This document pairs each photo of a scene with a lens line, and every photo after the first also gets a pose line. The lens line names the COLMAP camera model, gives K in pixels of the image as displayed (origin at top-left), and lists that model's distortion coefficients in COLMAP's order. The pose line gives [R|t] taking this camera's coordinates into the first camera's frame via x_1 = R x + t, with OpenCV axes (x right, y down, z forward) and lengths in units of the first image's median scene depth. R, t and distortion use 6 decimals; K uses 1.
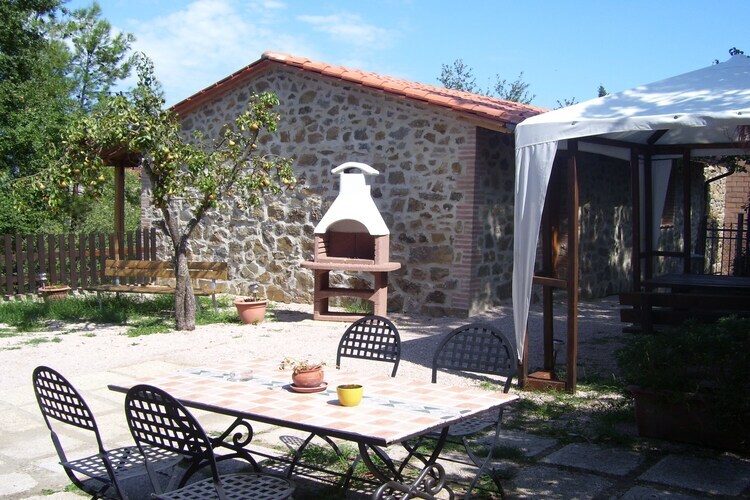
lens RADIAL K [[803.4, 0, 374.6], [0, 803.4, 249.9], [0, 0, 1]] dist [-0.143686, 0.000000]
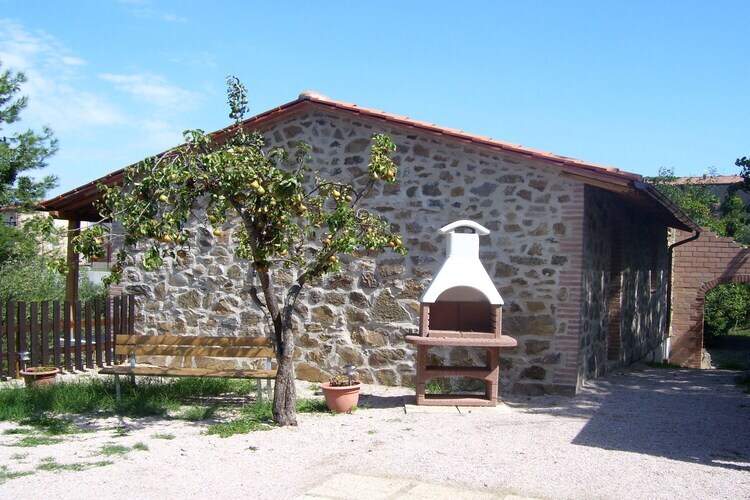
lens RADIAL K [[803.4, 0, 375.4], [0, 803.4, 246.1], [0, 0, 1]] dist [-0.143686, 0.000000]
pose [[0.972064, 0.012170, 0.234401, -0.292526], [0.007467, 0.996546, -0.082706, -0.009476], [-0.234598, 0.082146, 0.968615, 0.167345]]
